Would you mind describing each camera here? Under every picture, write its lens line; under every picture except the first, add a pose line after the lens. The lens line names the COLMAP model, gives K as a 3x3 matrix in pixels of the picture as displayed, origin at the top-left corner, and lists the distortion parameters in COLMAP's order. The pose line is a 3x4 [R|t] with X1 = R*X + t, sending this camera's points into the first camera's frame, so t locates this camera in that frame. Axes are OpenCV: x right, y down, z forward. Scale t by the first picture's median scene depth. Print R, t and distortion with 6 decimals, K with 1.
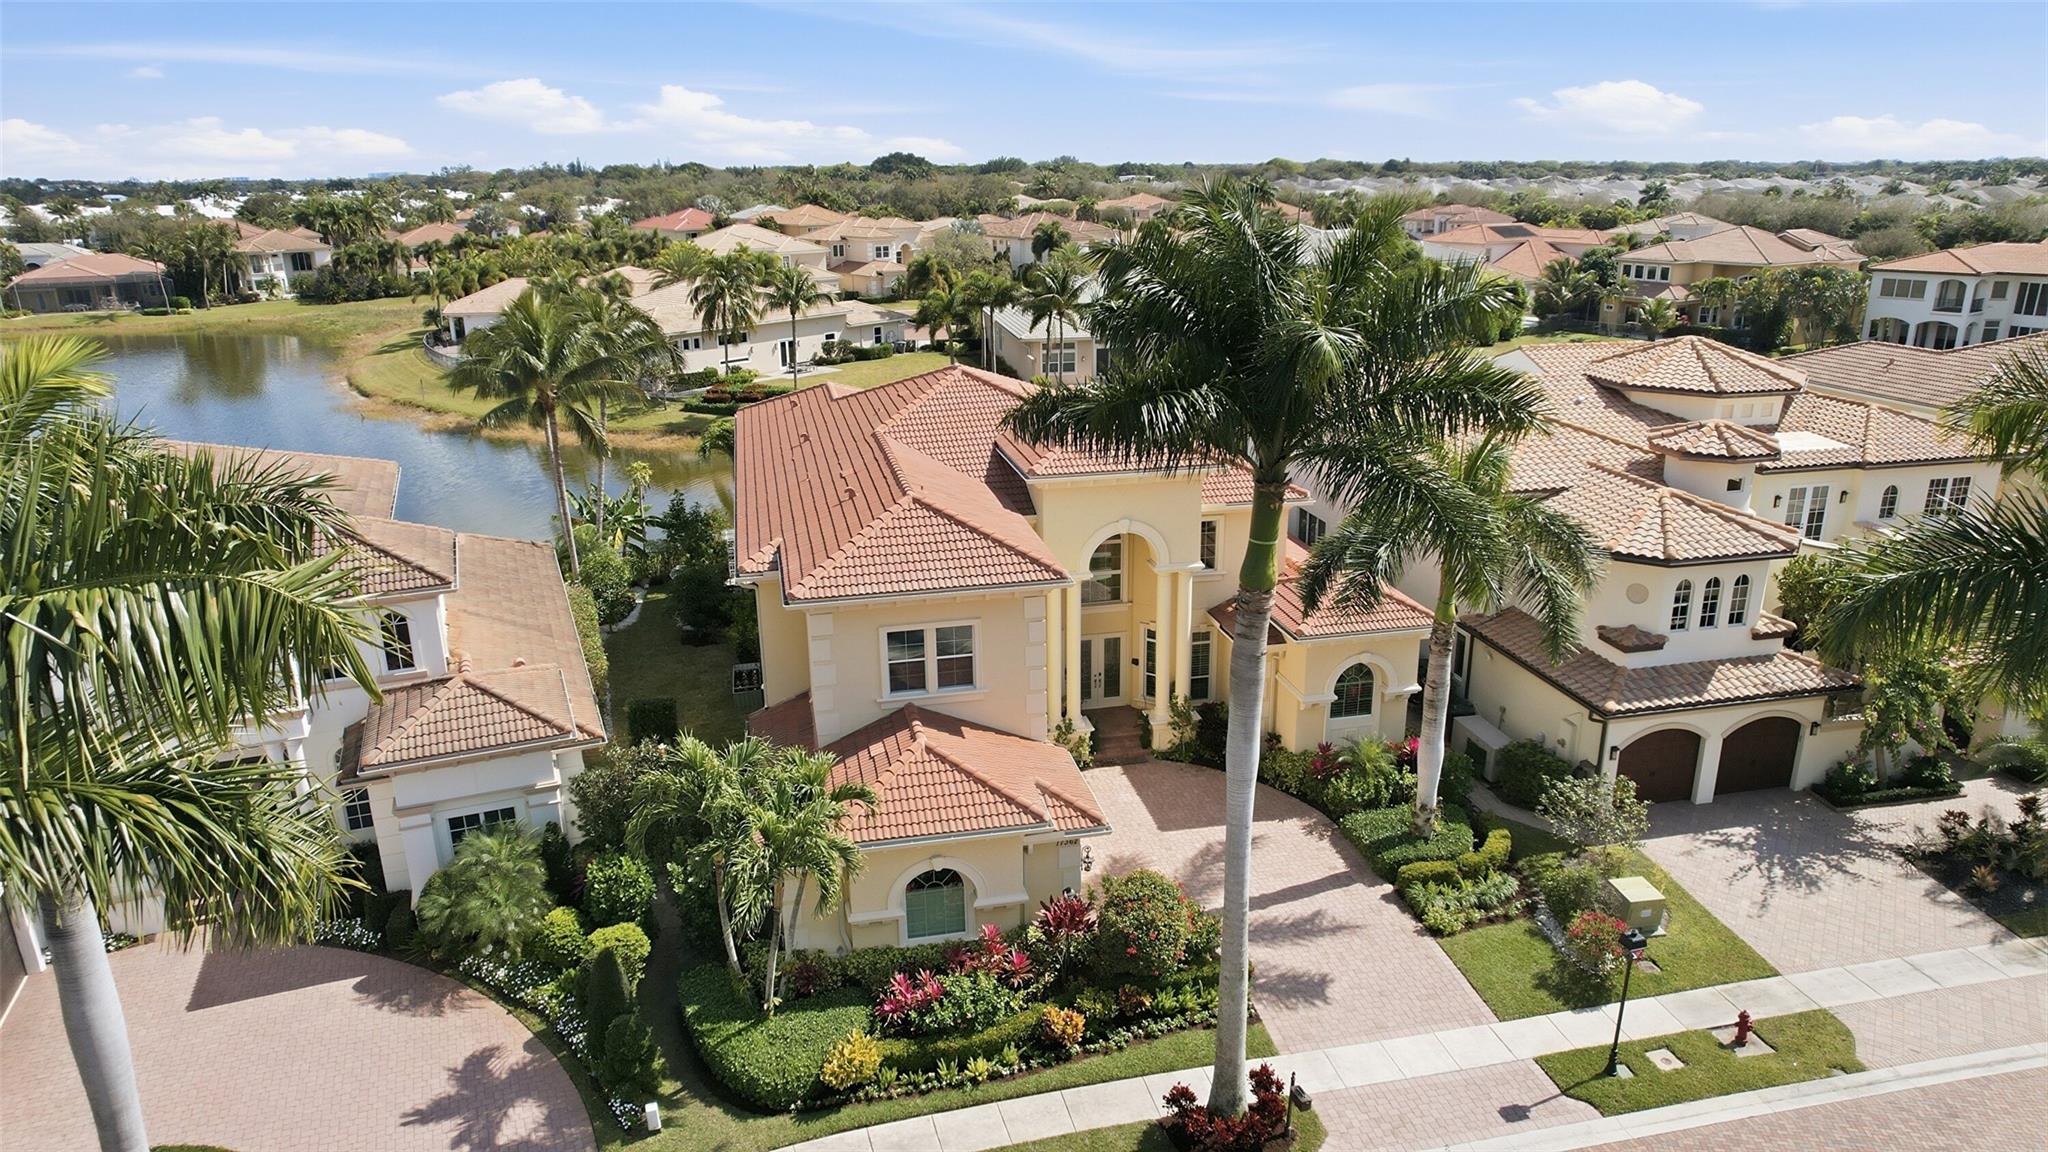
lens RADIAL K [[1307.4, 0, 1033.3], [0, 1307.4, 576.0], [0, 0, 1]] dist [-0.079658, 0.073922]
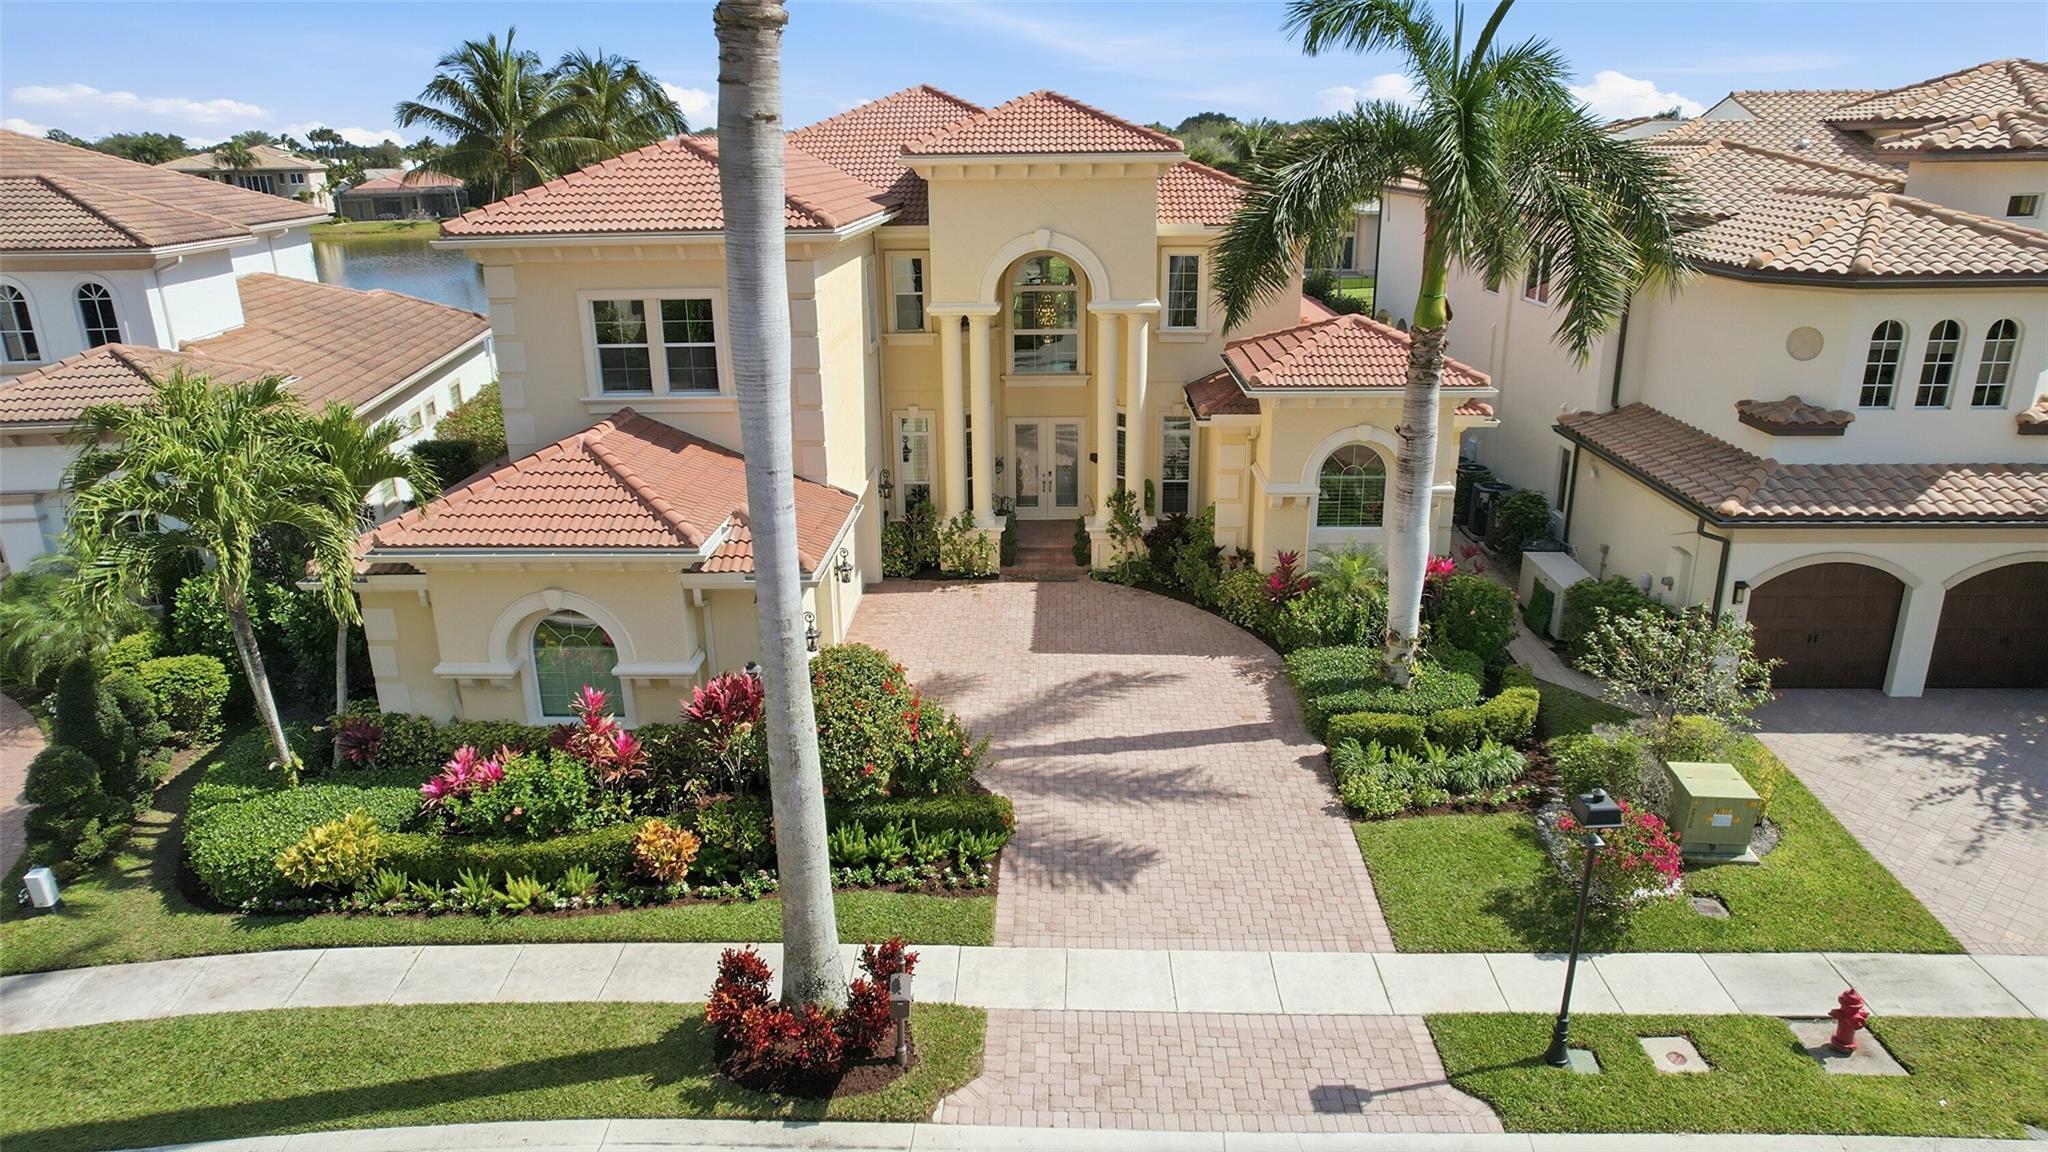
lens RADIAL K [[1307.4, 0, 1033.3], [0, 1307.4, 576.0], [0, 0, 1]] dist [-0.079658, 0.073922]
pose [[0.971675, 0.074676, -0.224212, 0.266250], [-0.070720, 0.997167, 0.025635, 0.143326], [0.225491, -0.009053, 0.974203, 0.326851]]
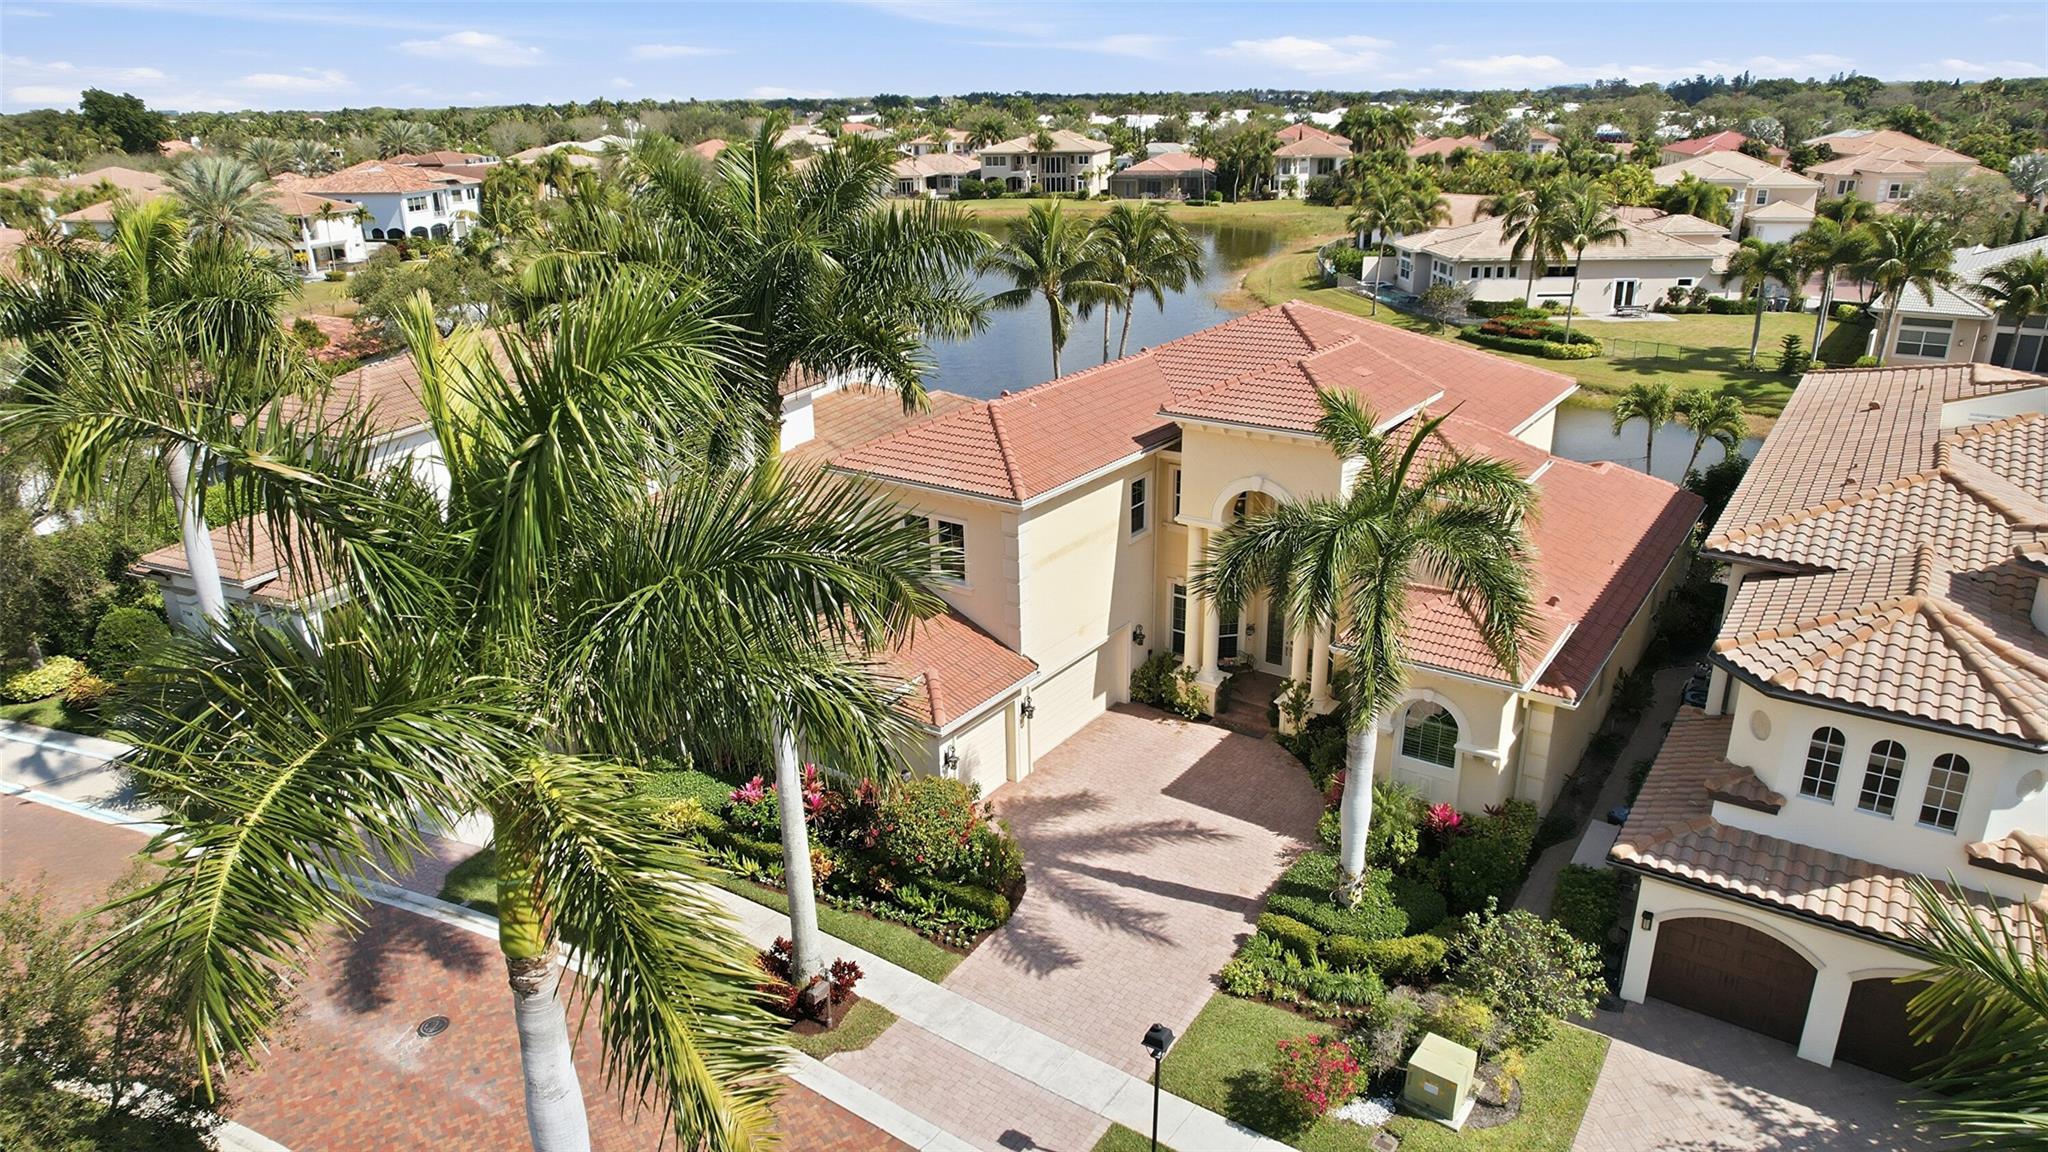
lens RADIAL K [[1307.4, 0, 1033.3], [0, 1307.4, 576.0], [0, 0, 1]] dist [-0.079658, 0.073922]
pose [[0.681576, 0.254686, -0.685995, 0.688985], [-0.212261, 0.965980, 0.147741, -0.087039], [0.700286, 0.044914, 0.712448, 0.244582]]
